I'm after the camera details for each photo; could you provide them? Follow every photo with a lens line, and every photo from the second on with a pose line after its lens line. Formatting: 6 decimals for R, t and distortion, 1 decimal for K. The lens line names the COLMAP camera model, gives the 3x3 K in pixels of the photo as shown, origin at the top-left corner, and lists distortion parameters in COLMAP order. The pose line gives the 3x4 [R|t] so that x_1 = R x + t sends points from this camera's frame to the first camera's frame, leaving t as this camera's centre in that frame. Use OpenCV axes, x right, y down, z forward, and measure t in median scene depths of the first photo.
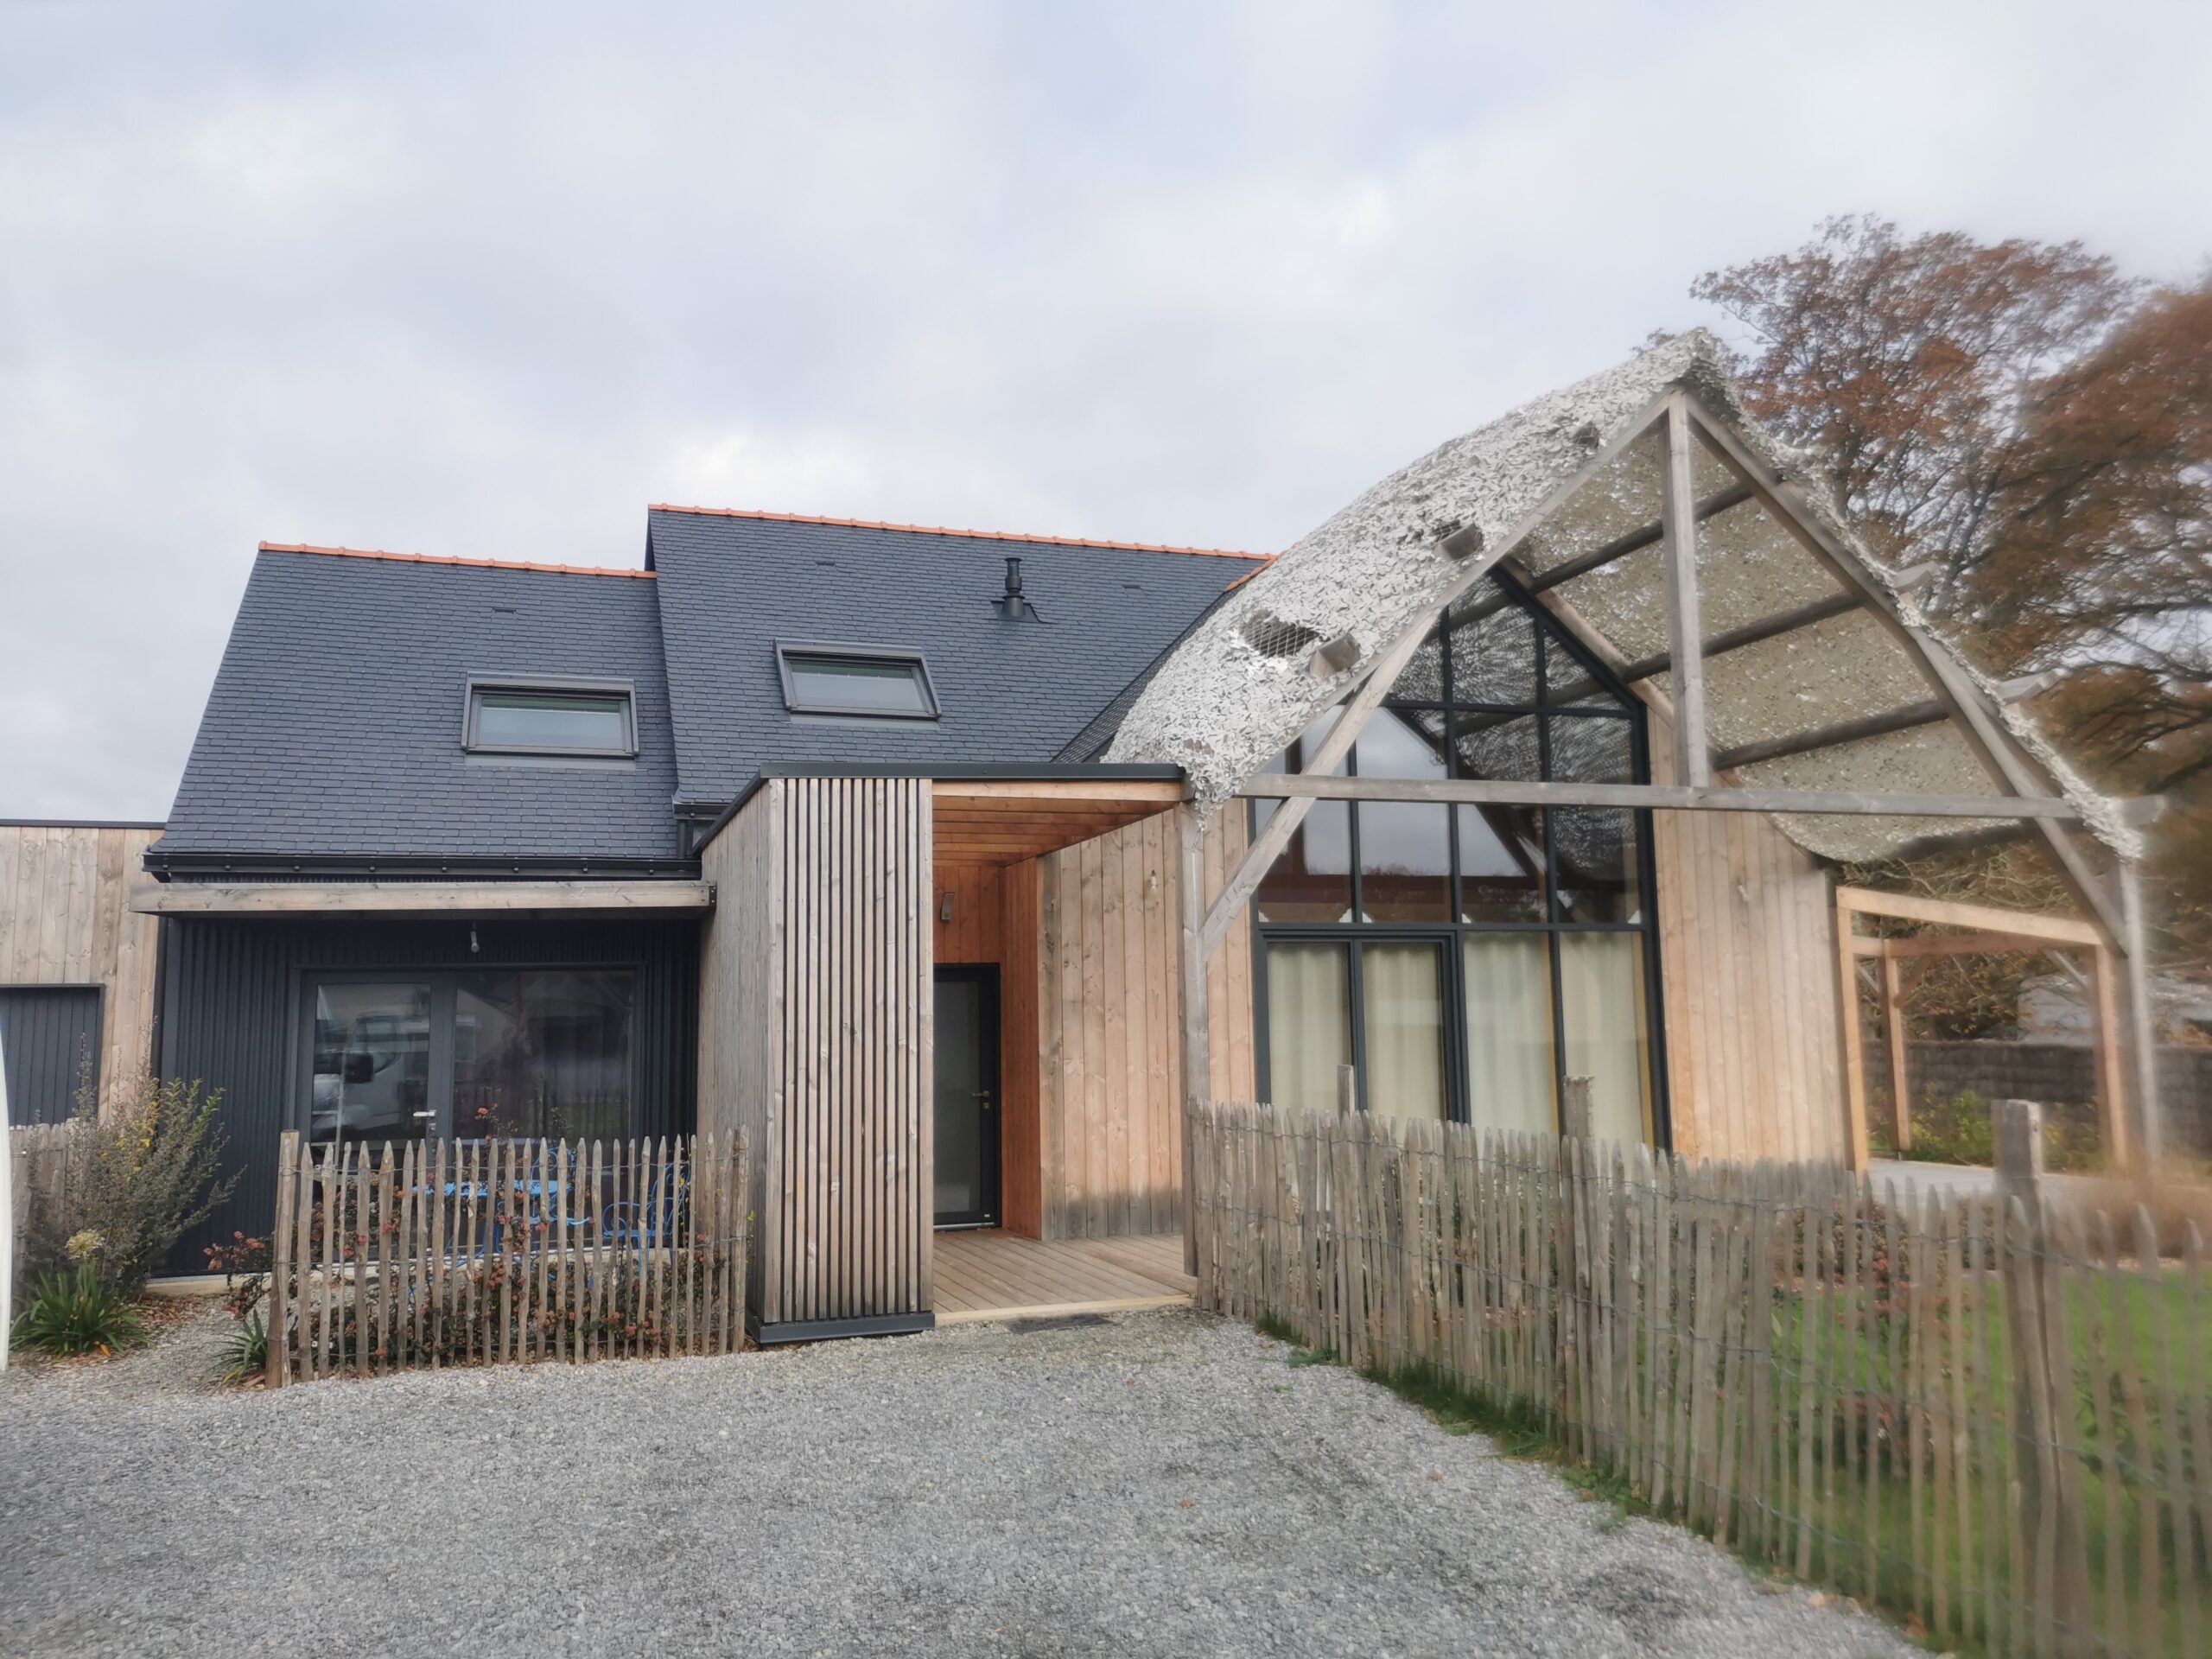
lens RADIAL K [[1719.0, 0, 1111.9], [0, 1719.0, 832.9], [0, 0, 1]] dist [0.037829, -0.002091]
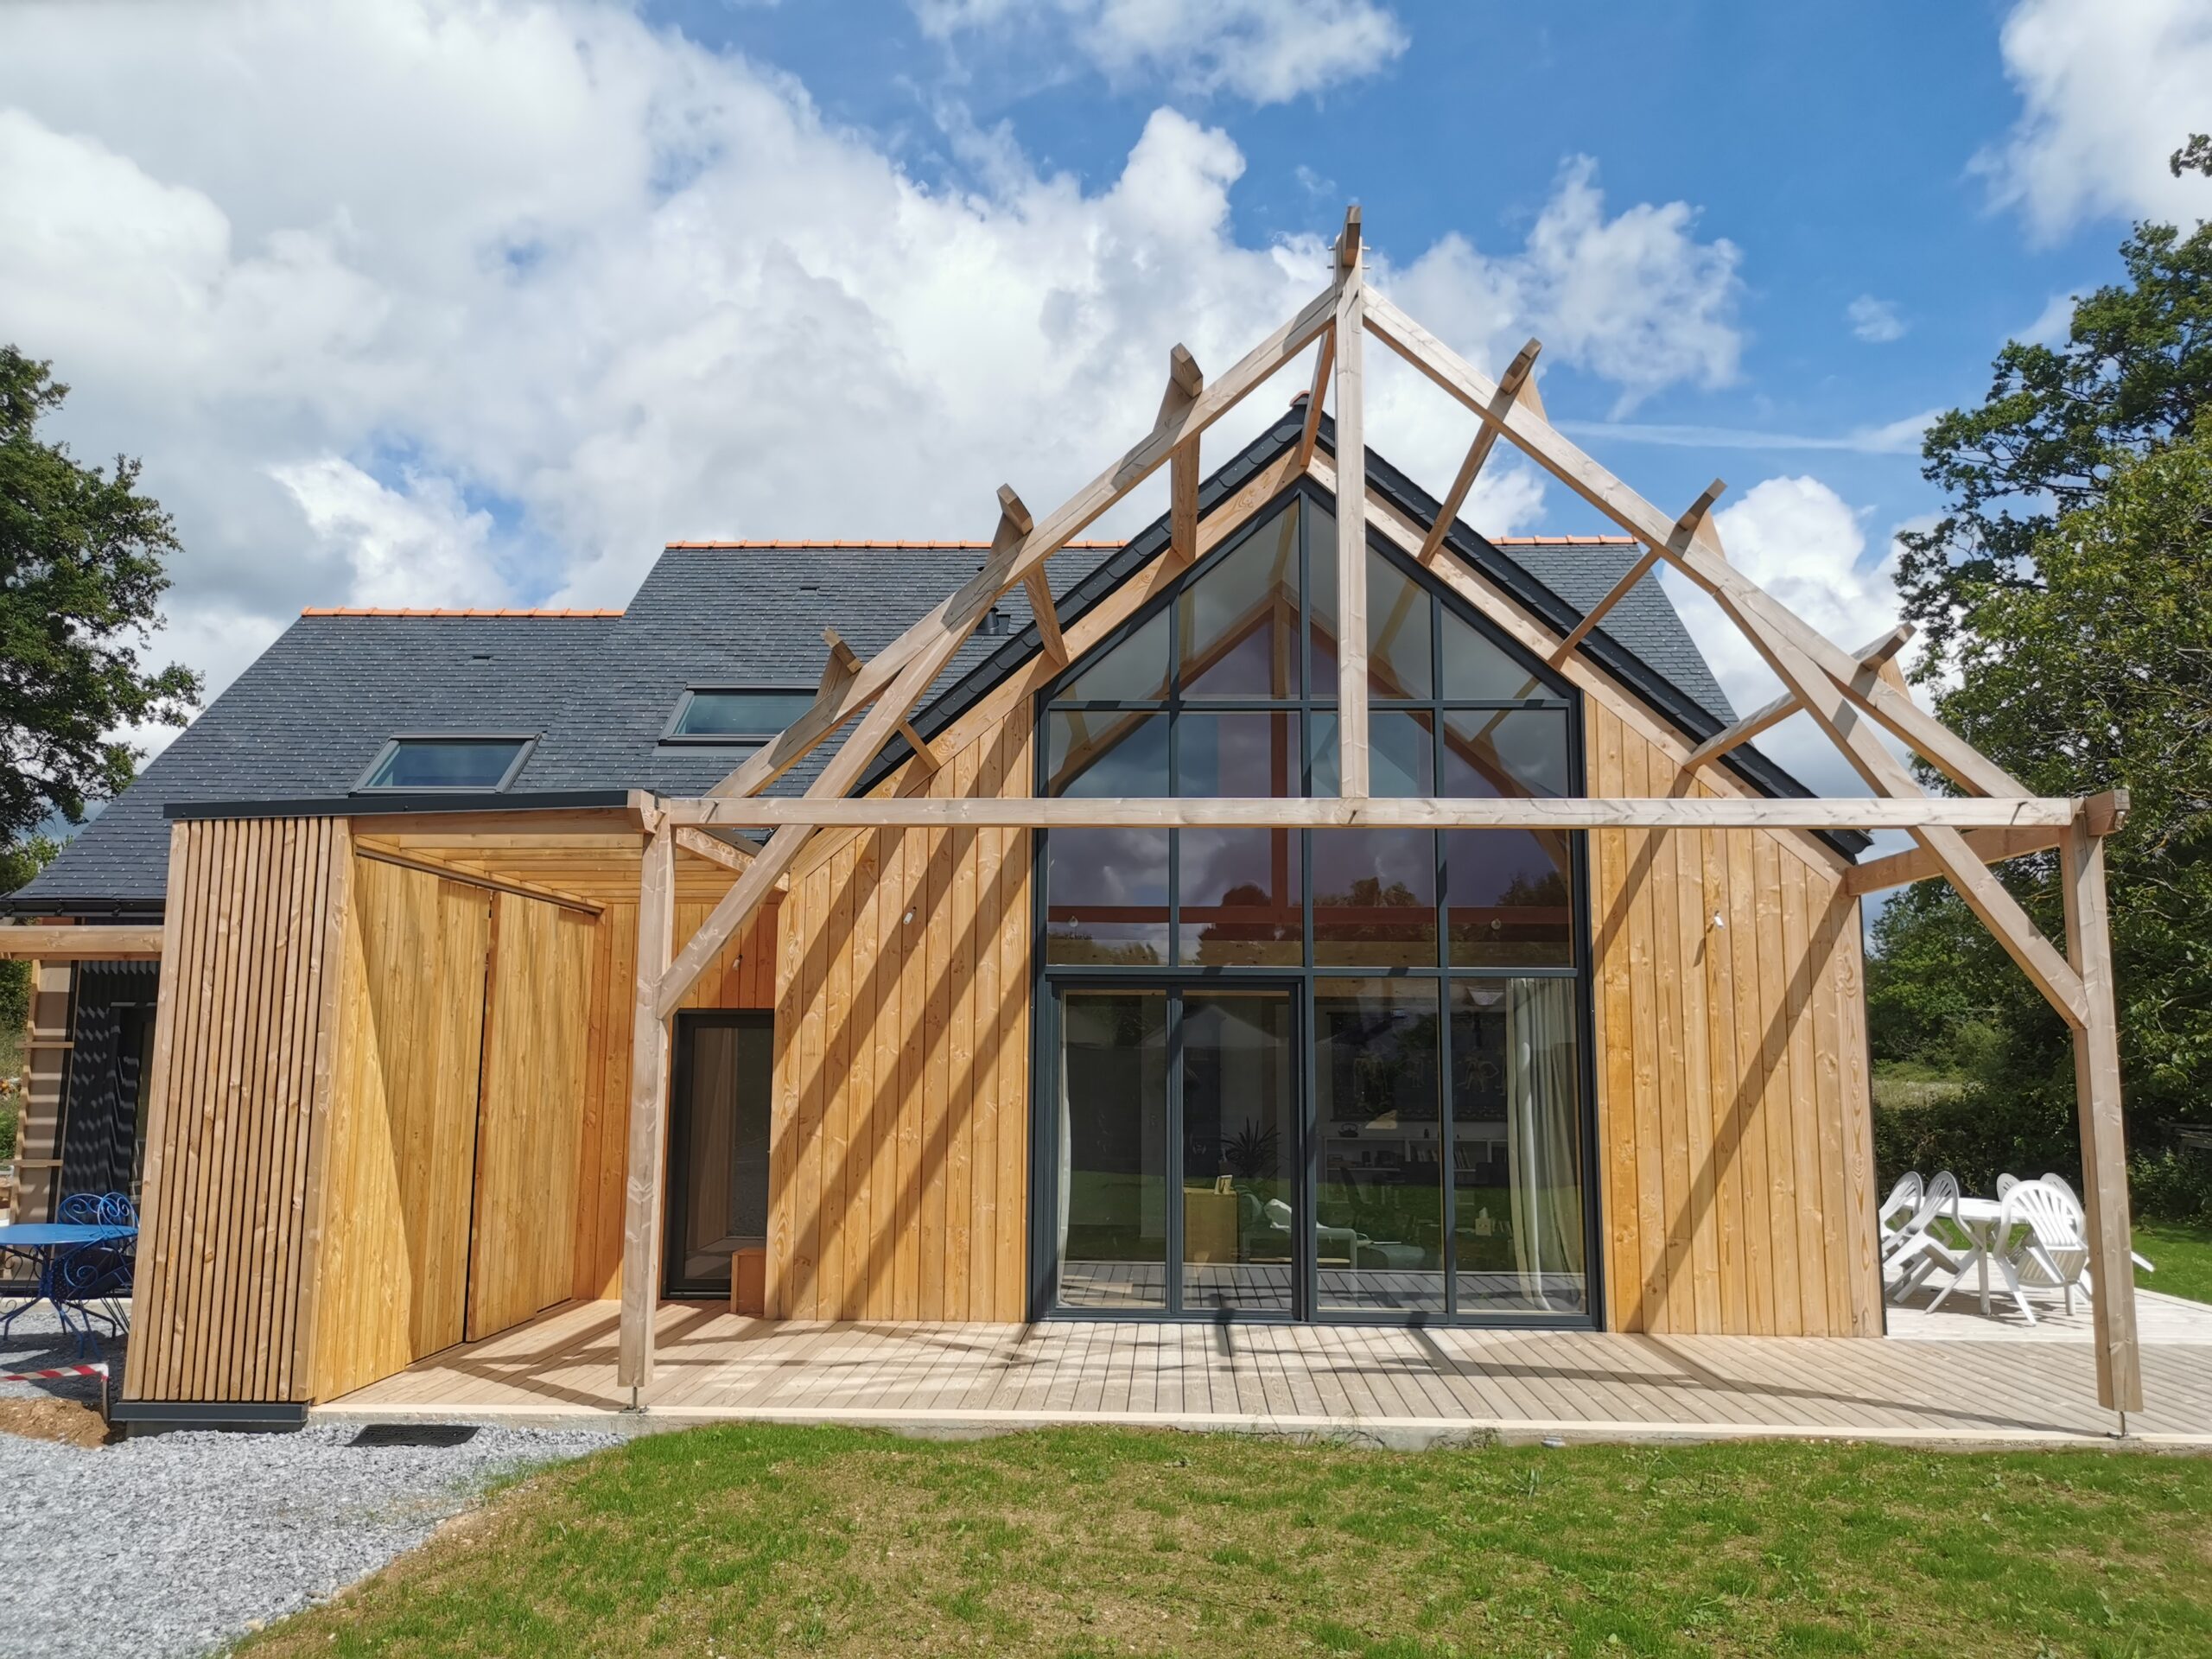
lens RADIAL K [[1719.0, 0, 1107.0], [0, 1719.0, 837.2], [0, 0, 1]] dist [0.037829, -0.002091]
pose [[0.928940, -0.022906, -0.369521, 0.447596], [0.019101, 0.999720, -0.013952, -0.000385], [0.369737, 0.005902, 0.929118, 0.212827]]
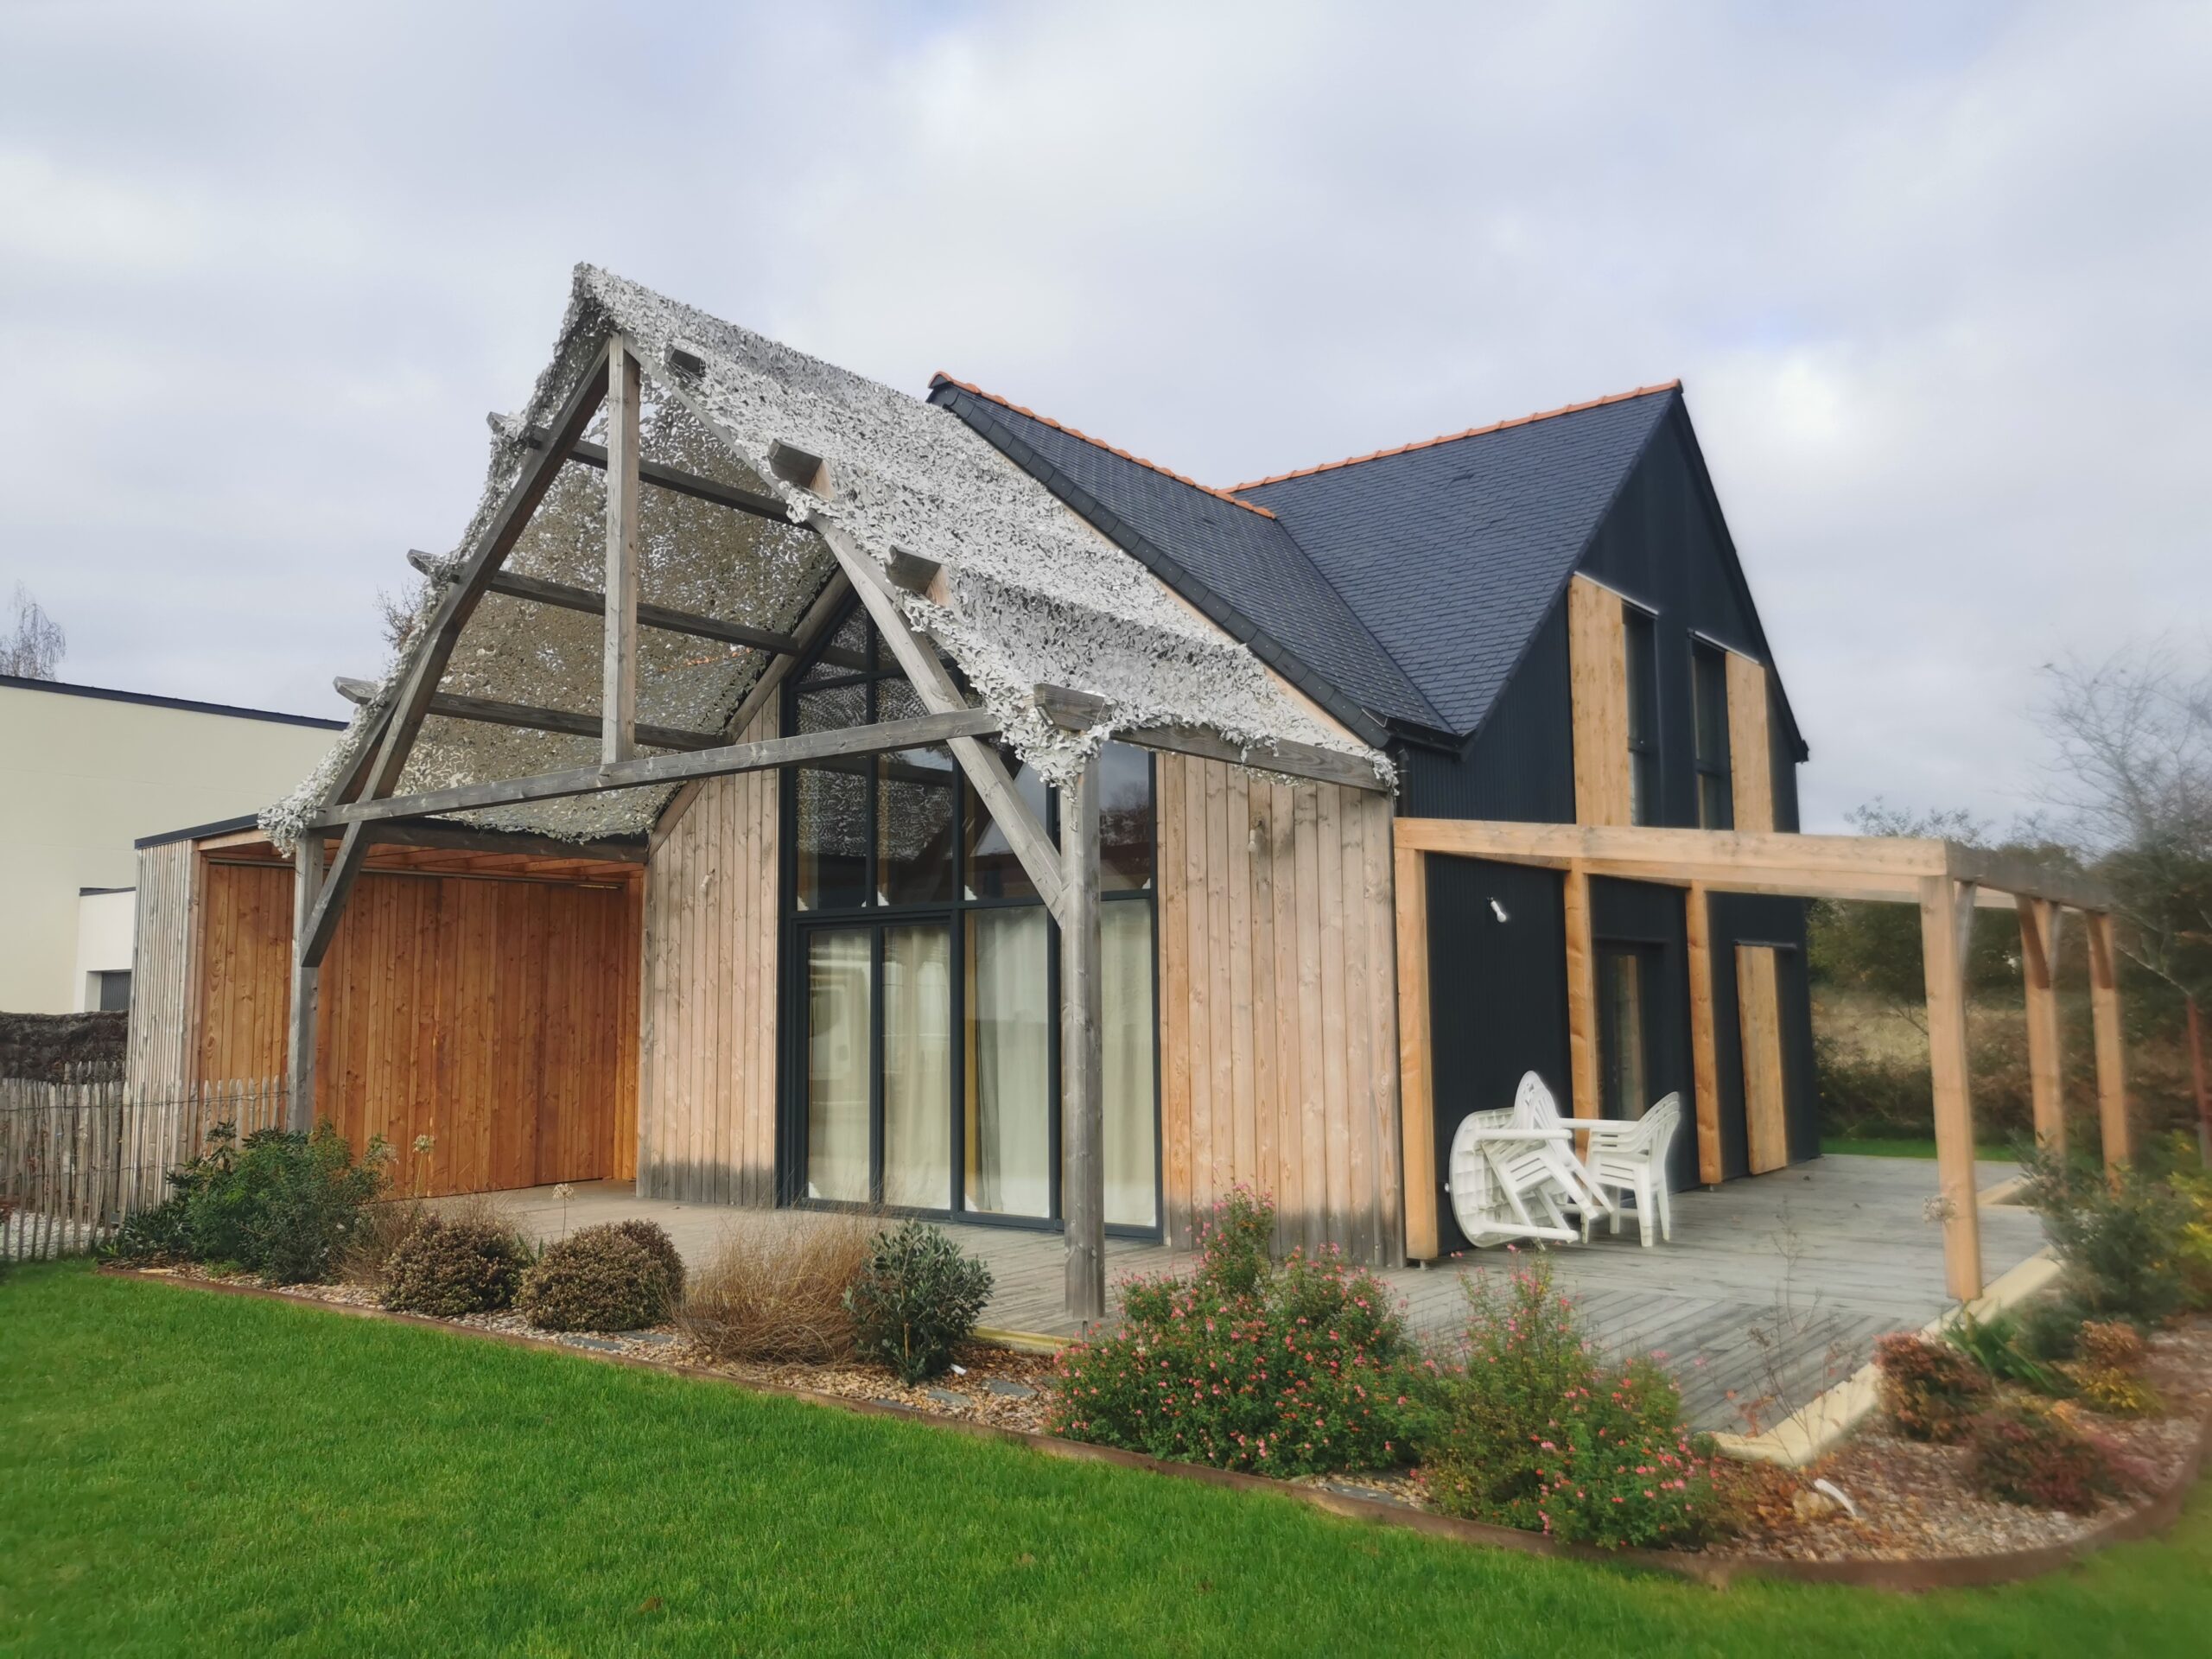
lens RADIAL K [[1719.0, 0, 1113.9], [0, 1719.0, 824.4], [0, 0, 1]] dist [0.037829, -0.002091]
pose [[0.551373, -0.076642, -0.830731, 1.069911], [0.096129, 0.994975, -0.027992, 0.048683], [0.828702, -0.064423, 0.555970, 0.609924]]
